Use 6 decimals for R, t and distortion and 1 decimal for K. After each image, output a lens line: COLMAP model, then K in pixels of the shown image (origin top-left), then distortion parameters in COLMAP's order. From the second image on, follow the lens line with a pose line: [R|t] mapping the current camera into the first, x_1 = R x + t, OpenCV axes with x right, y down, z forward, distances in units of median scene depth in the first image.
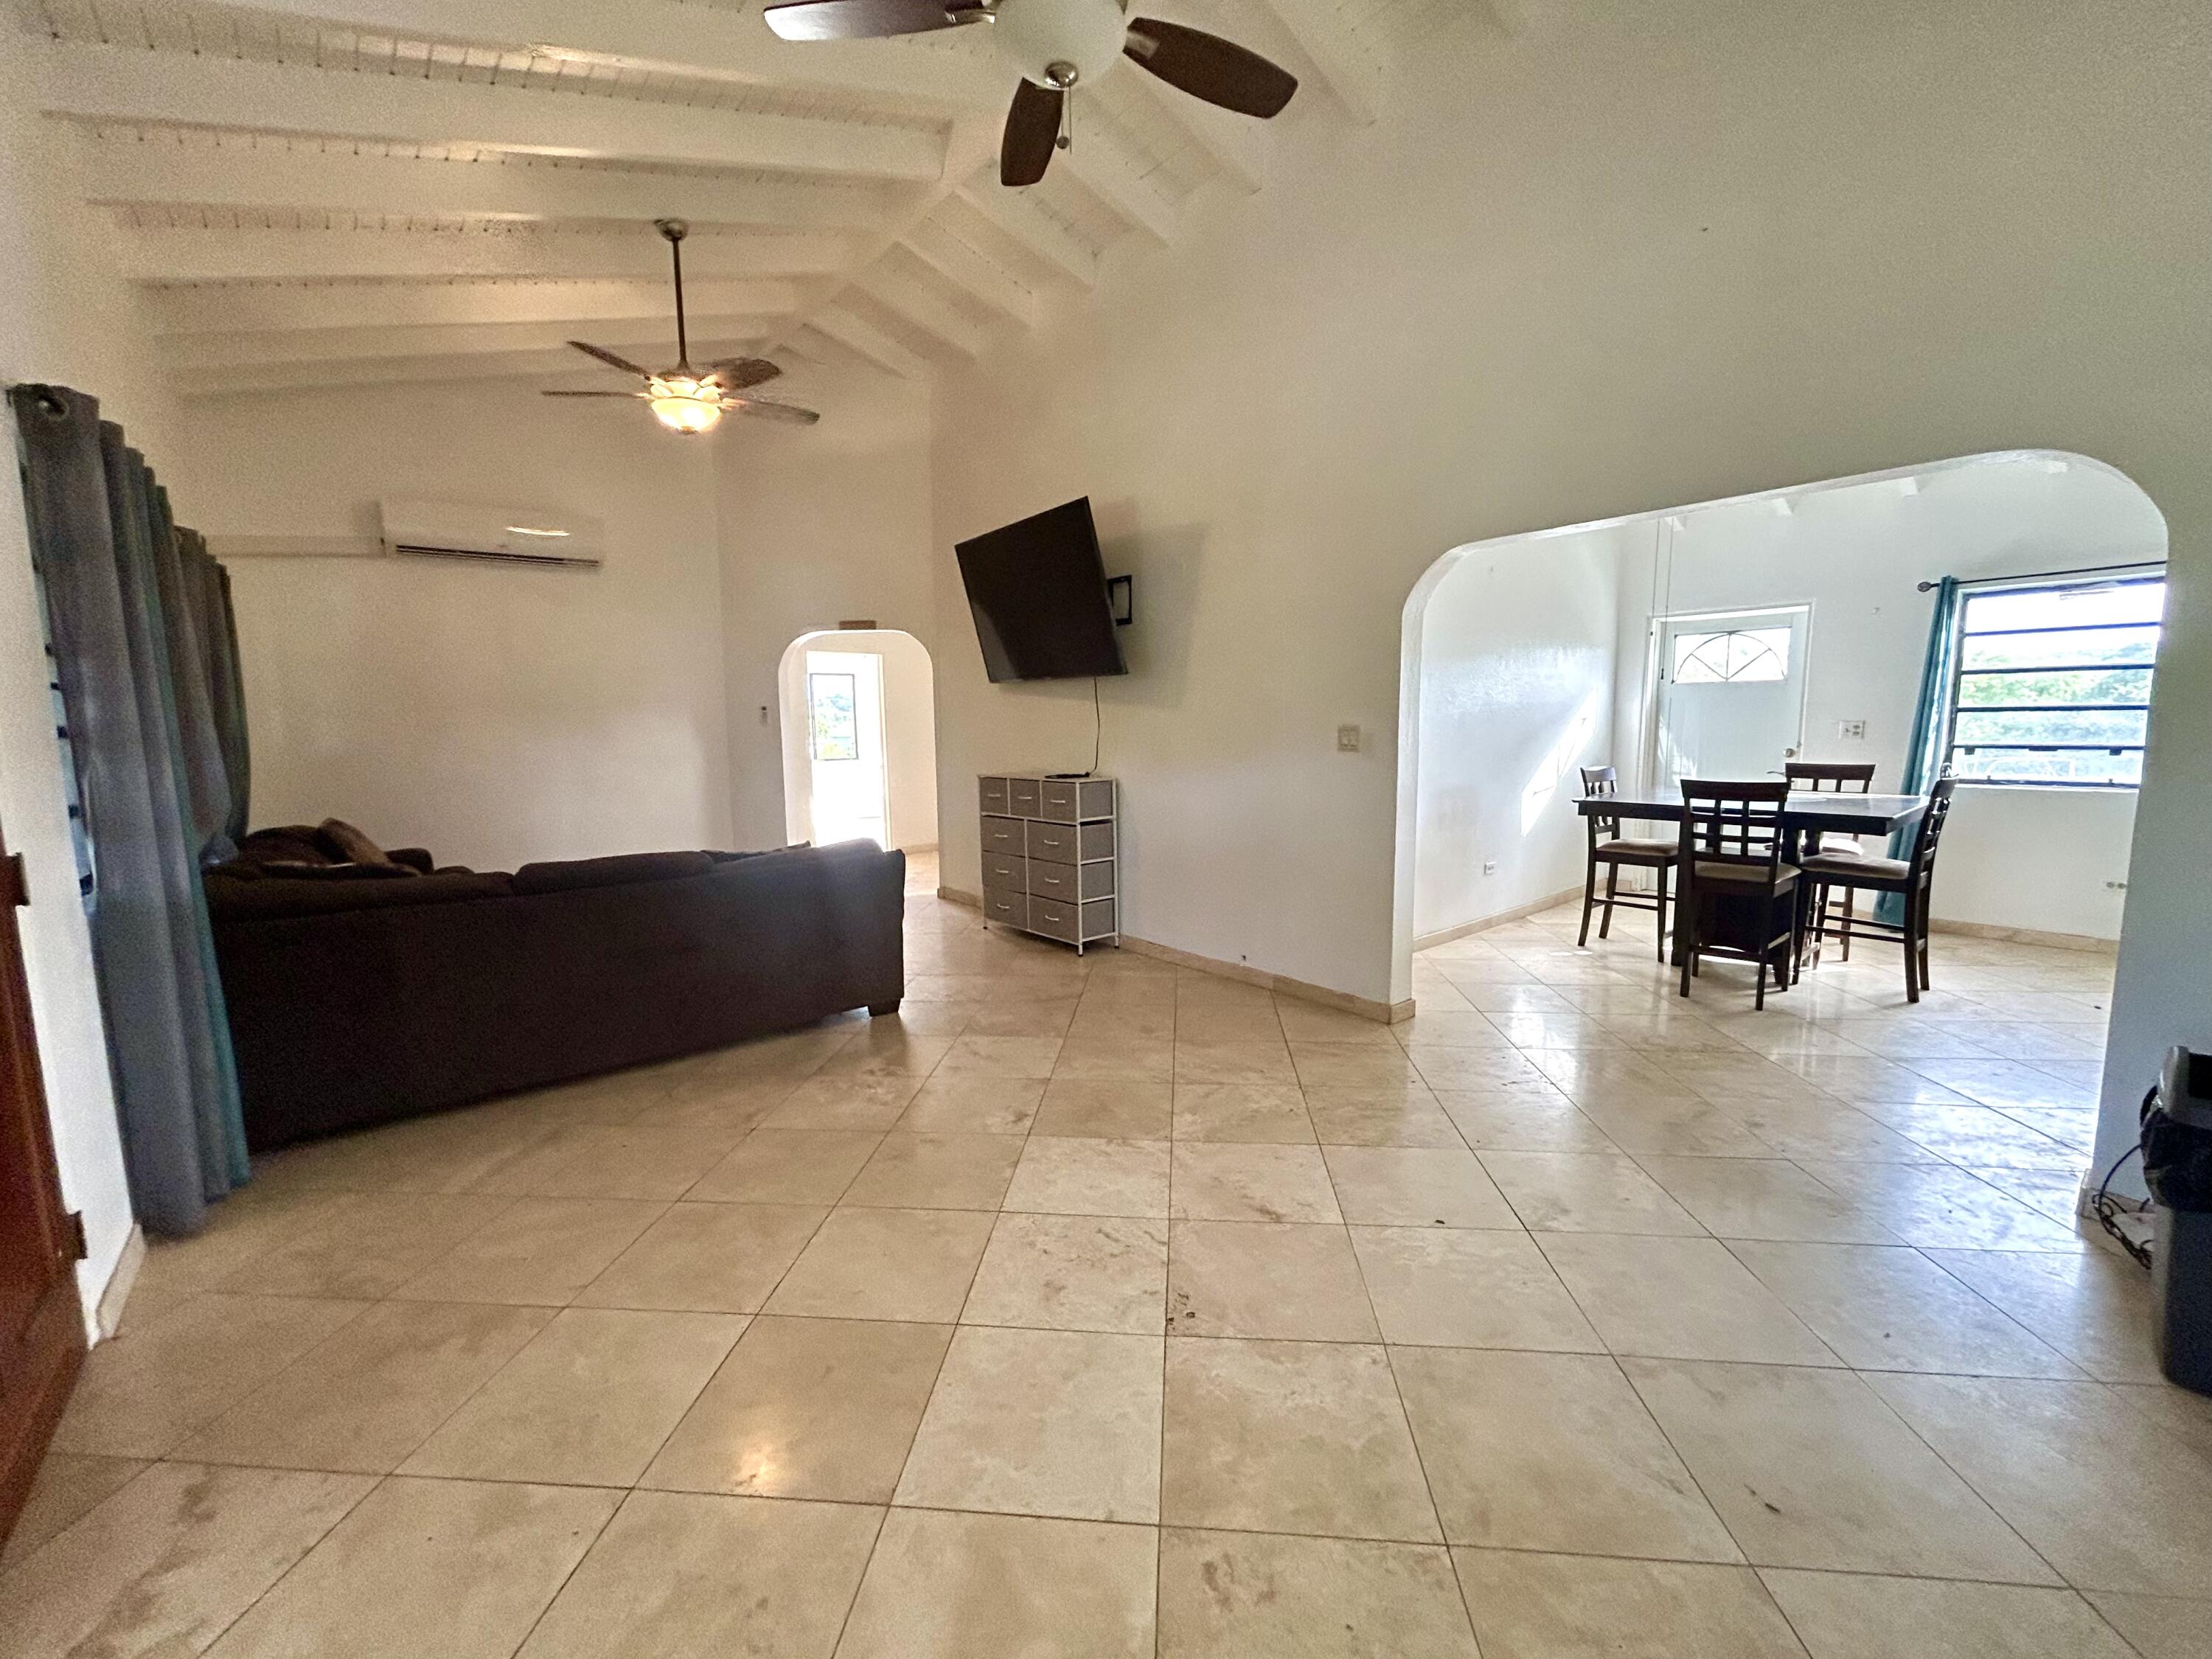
lens RADIAL K [[896.2, 0, 1093.1], [0, 896.2, 827.1], [0, 0, 1]] dist [0.001994, 0.000009]
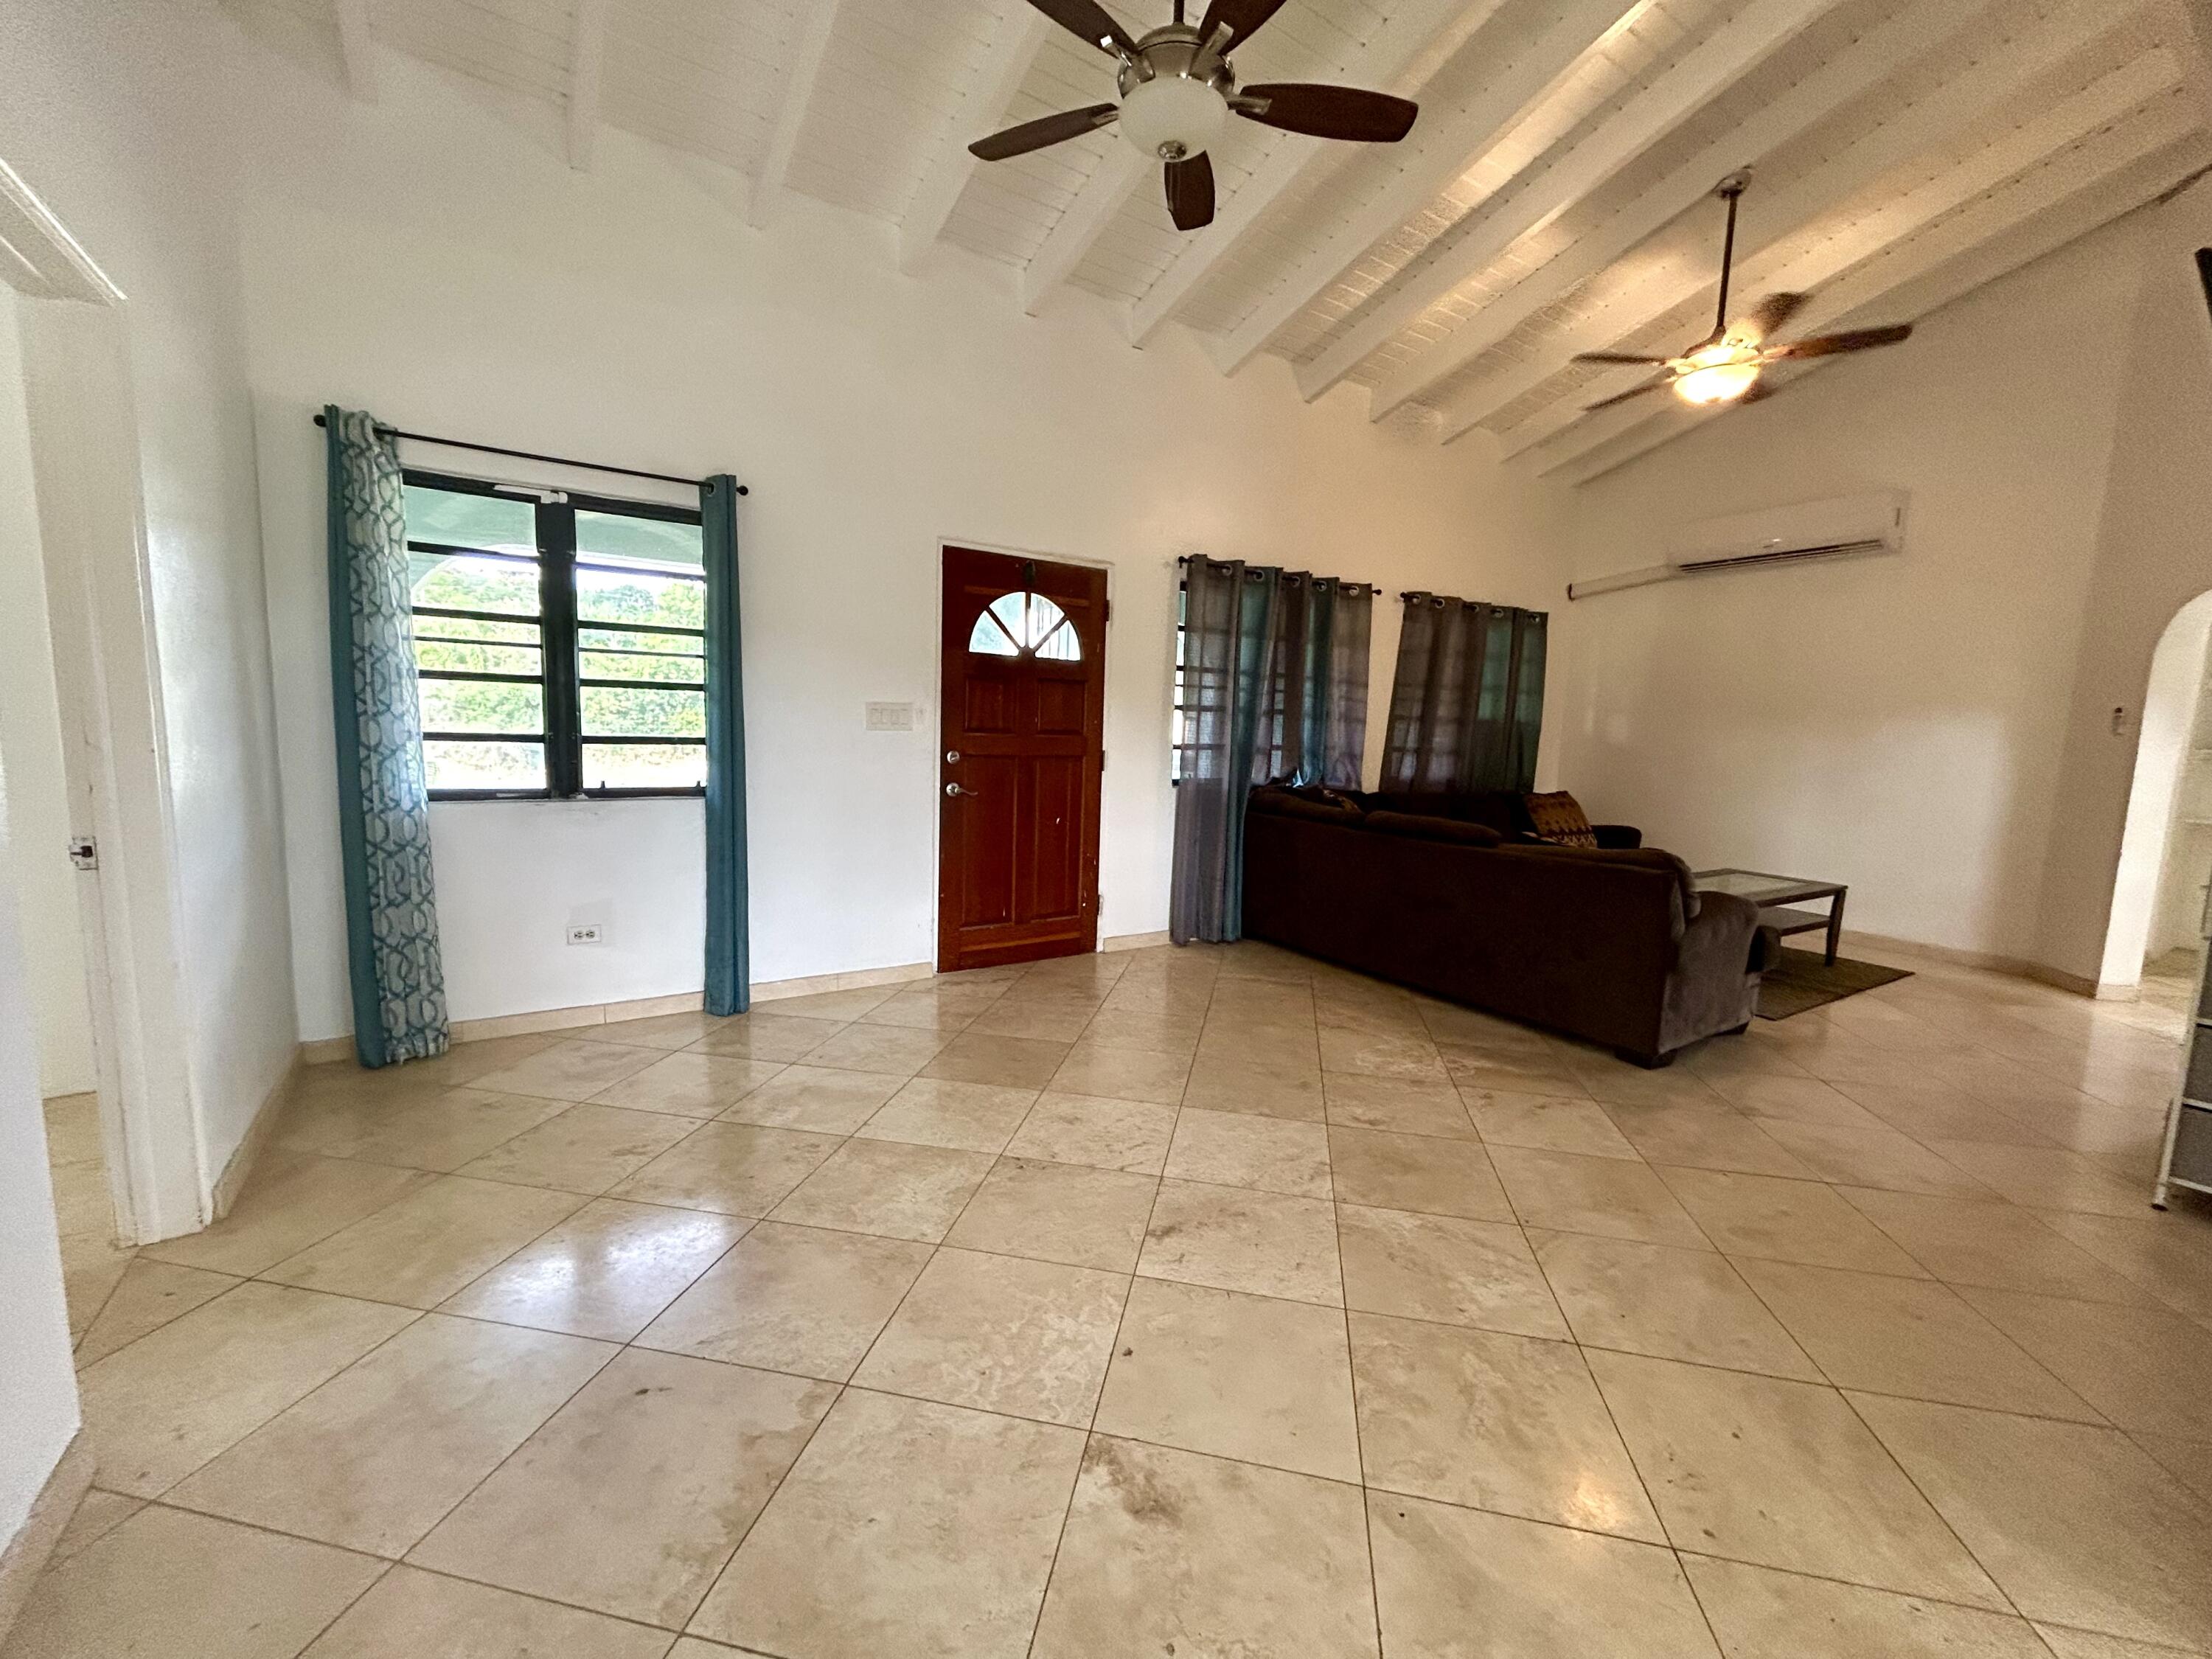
lens RADIAL K [[896.2, 0, 1101.8], [0, 896.2, 817.6], [0, 0, 1]] dist [0.001994, 0.000009]
pose [[-0.108433, 0.114345, -0.987506, 0.753313], [-0.146867, 0.980619, 0.129675, -0.061975], [0.983195, 0.159093, -0.089538, 0.684458]]
